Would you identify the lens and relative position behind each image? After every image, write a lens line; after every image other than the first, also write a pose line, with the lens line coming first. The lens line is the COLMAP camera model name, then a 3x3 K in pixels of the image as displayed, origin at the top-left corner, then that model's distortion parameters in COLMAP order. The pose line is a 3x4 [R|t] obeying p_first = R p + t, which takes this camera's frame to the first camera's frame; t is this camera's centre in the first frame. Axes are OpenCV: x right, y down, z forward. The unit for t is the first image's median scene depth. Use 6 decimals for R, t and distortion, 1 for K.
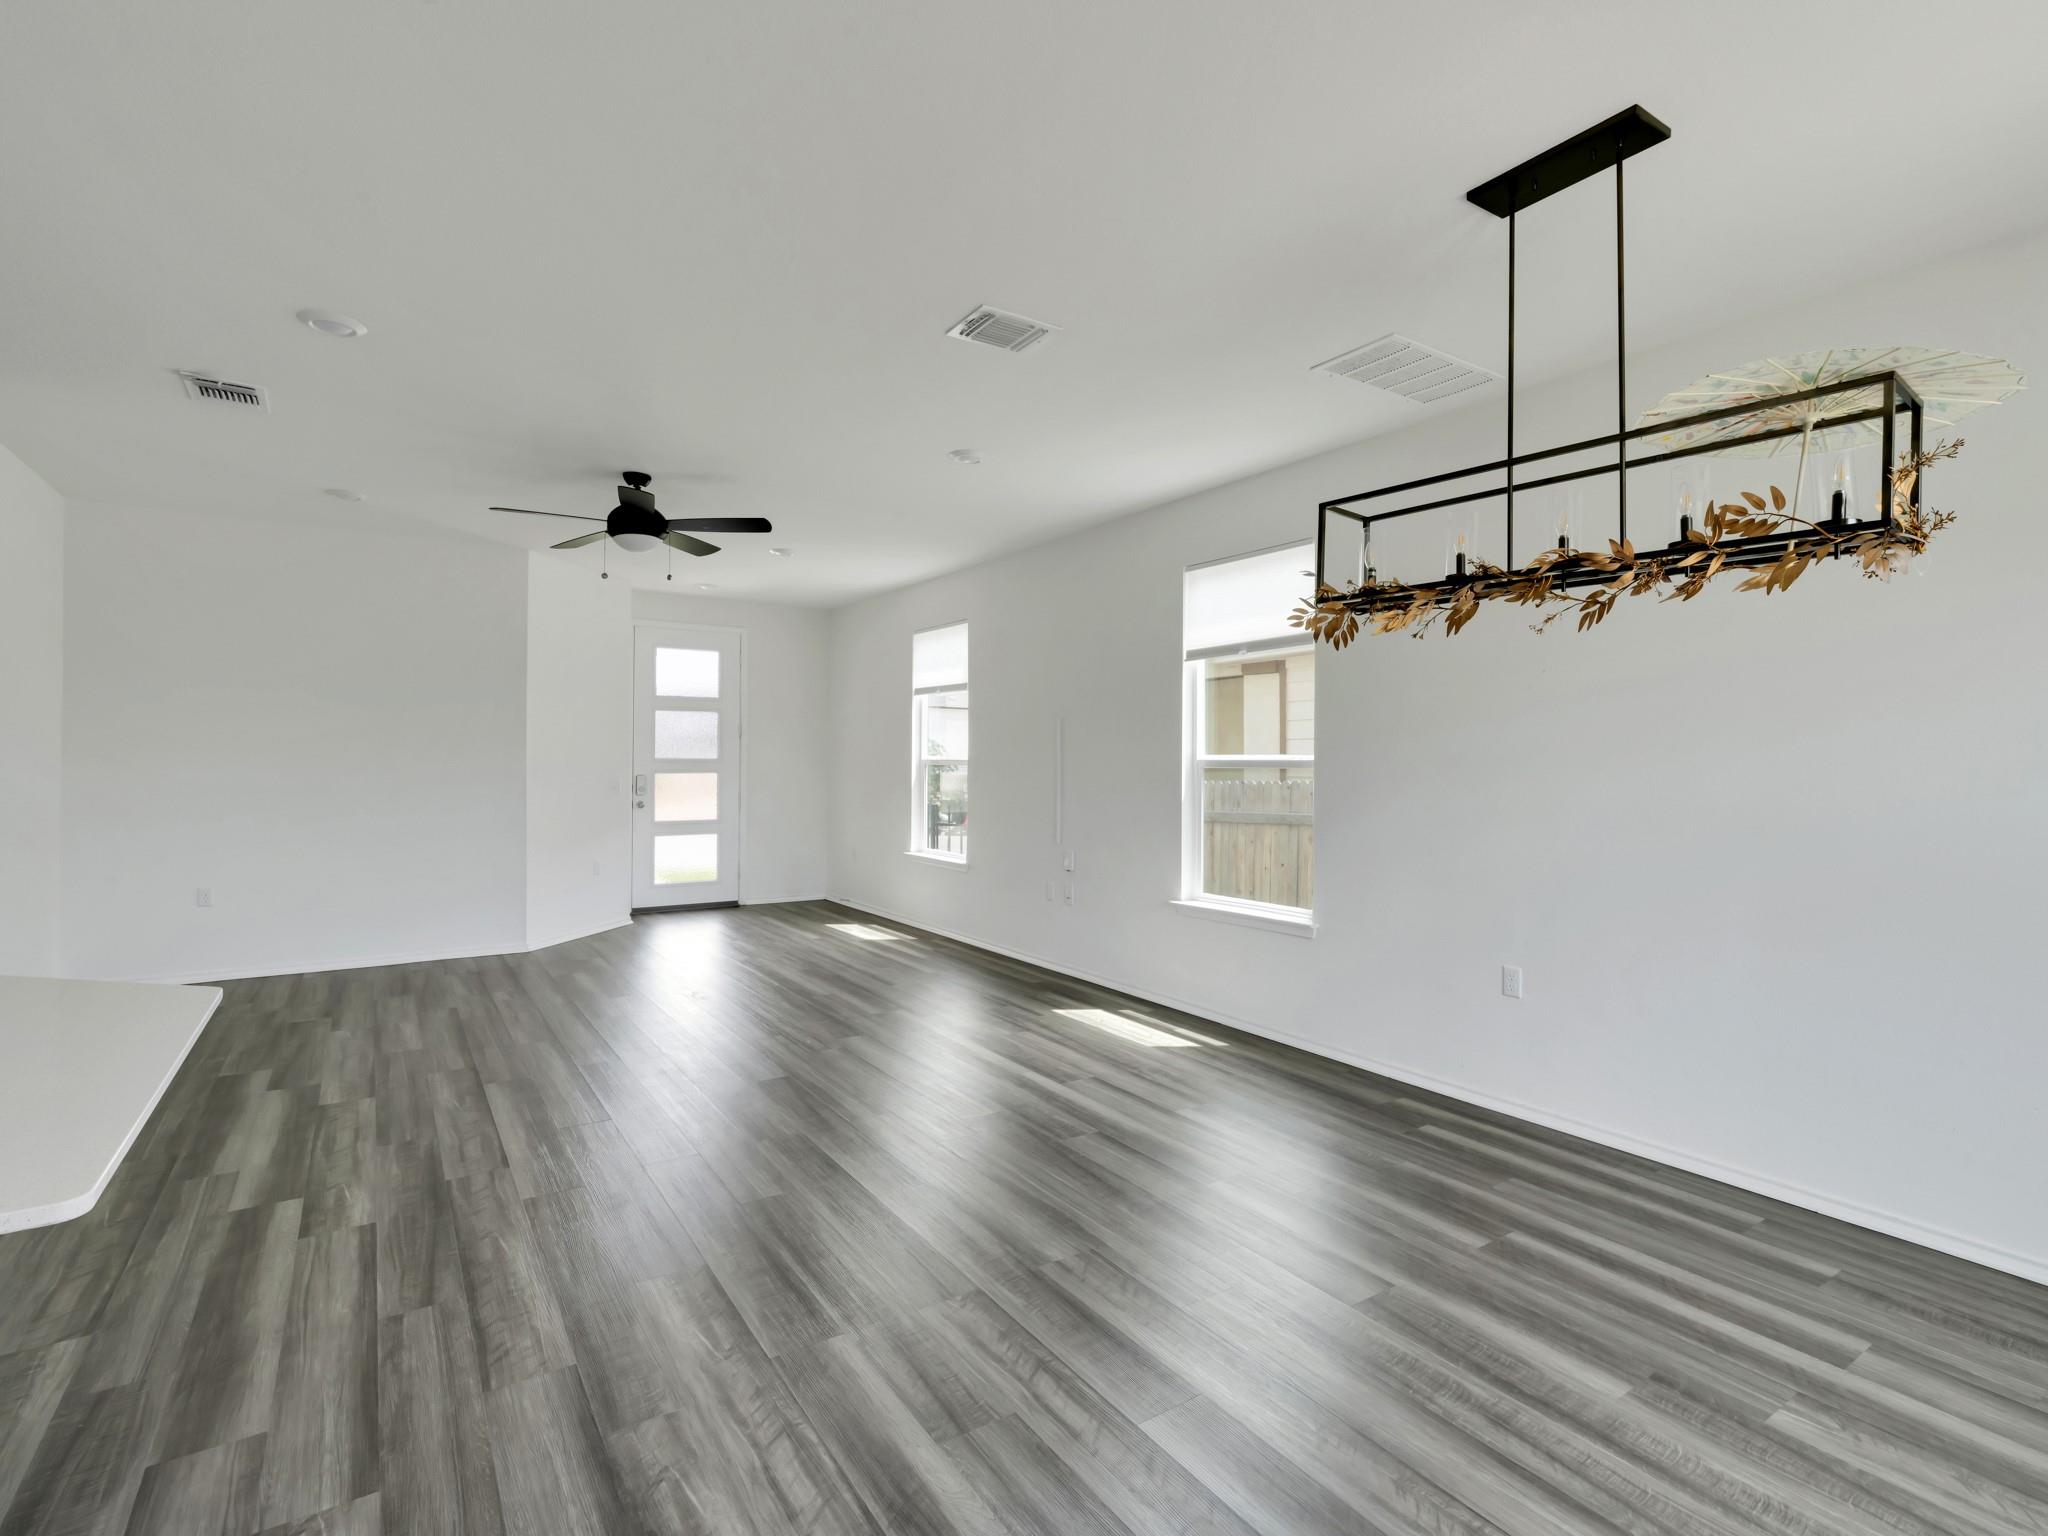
lens RADIAL K [[974.7, 0, 1034.7], [0, 974.7, 755.0], [0, 0, 1]] dist [-0.002306, 0.000045]
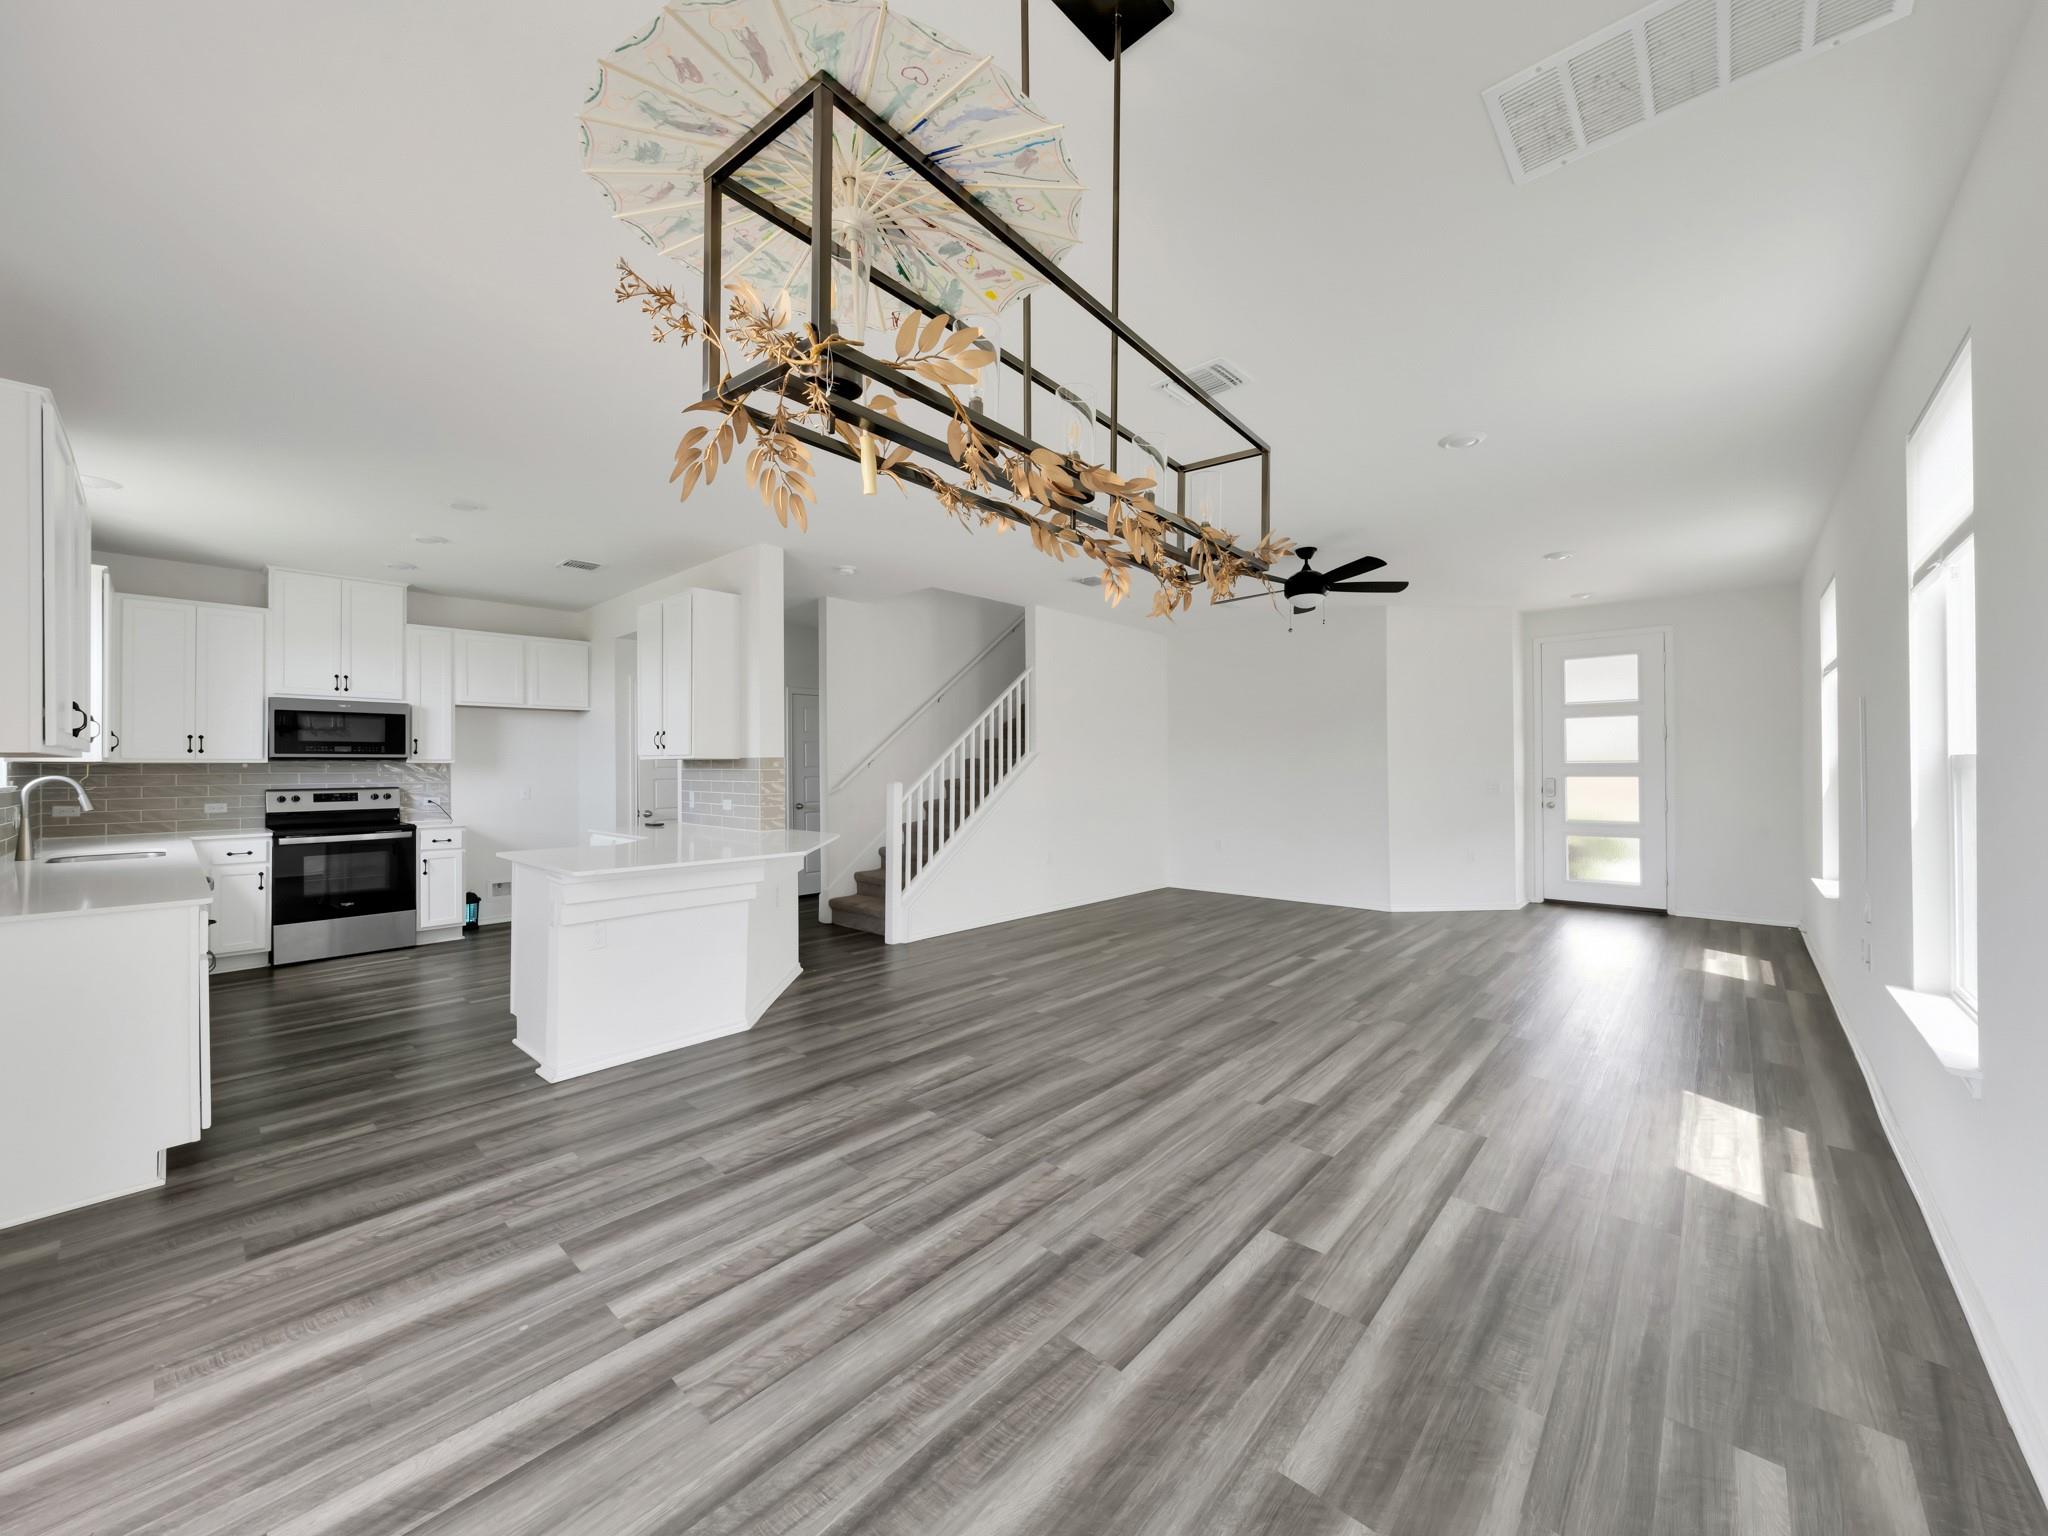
lens RADIAL K [[775.2, 0, 1035.1], [0, 775.2, 760.6], [0, 0, 1]] dist [-0.002038, -0.000530]
pose [[0.251509, -0.014967, -0.967739, 0.784839], [0.013072, 0.999842, -0.012066, 0.009716], [0.967767, -0.009616, 0.251665, 0.584365]]
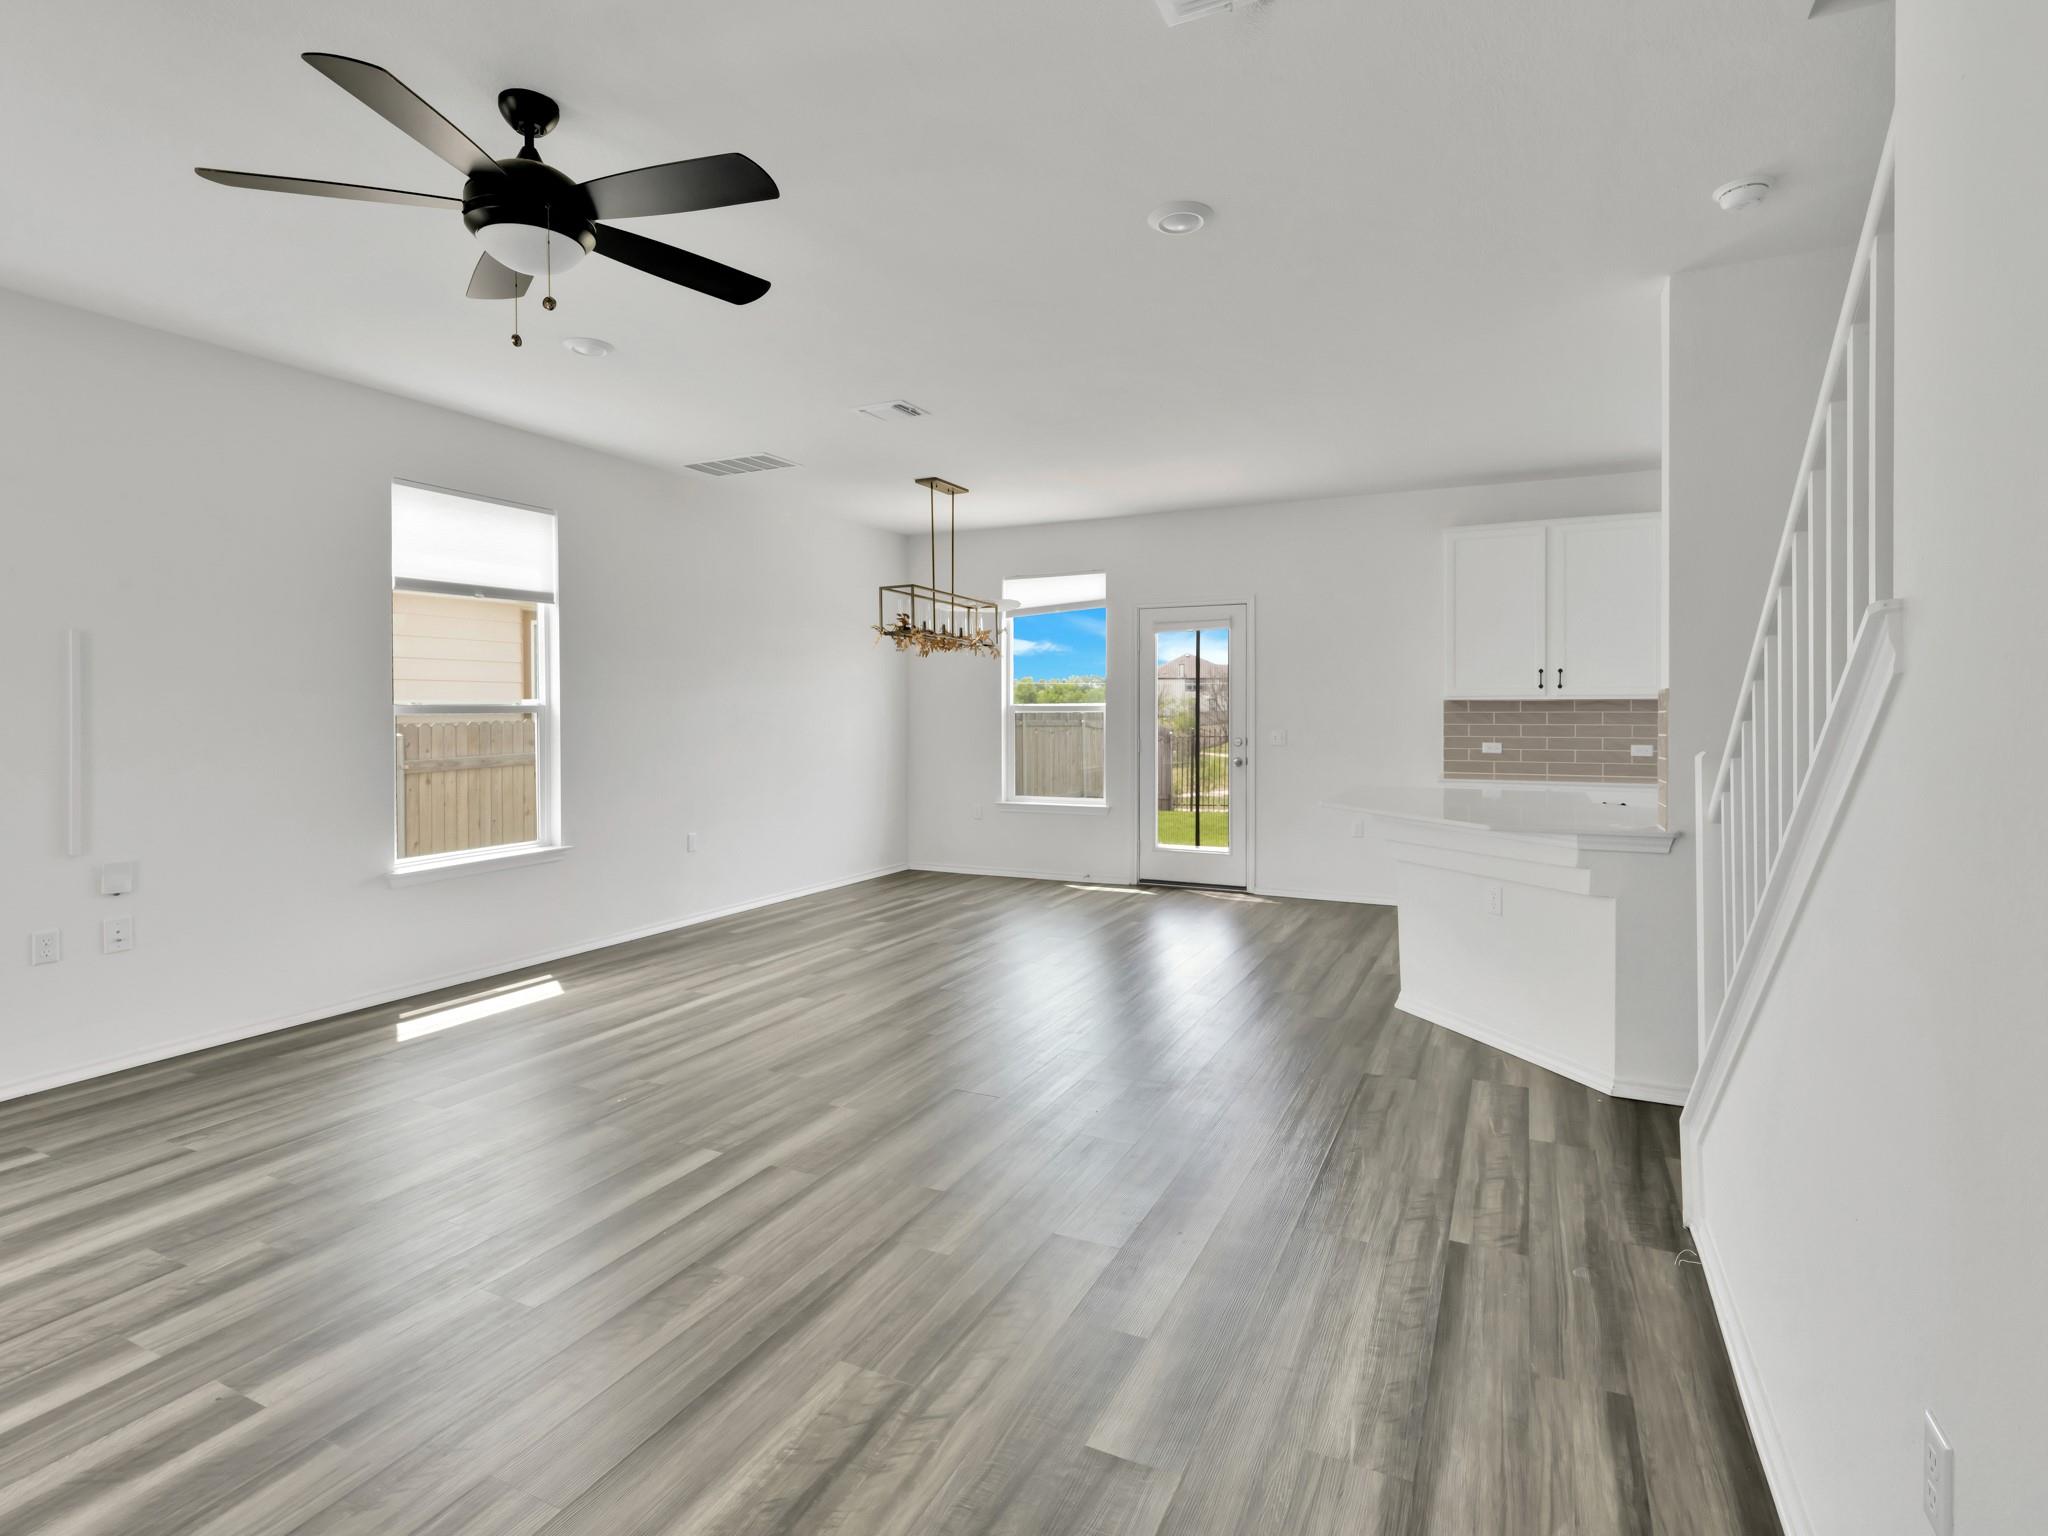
lens RADIAL K [[1045.2, 0, 1020.1], [0, 1045.2, 729.4], [0, 0, 1]] dist [0.001504, 0.001599]
pose [[-0.496454, -0.023004, 0.867758, -1.490038], [-0.007789, 0.999727, 0.022046, 0.002233], [-0.868028, 0.004186, -0.496498, 1.609466]]
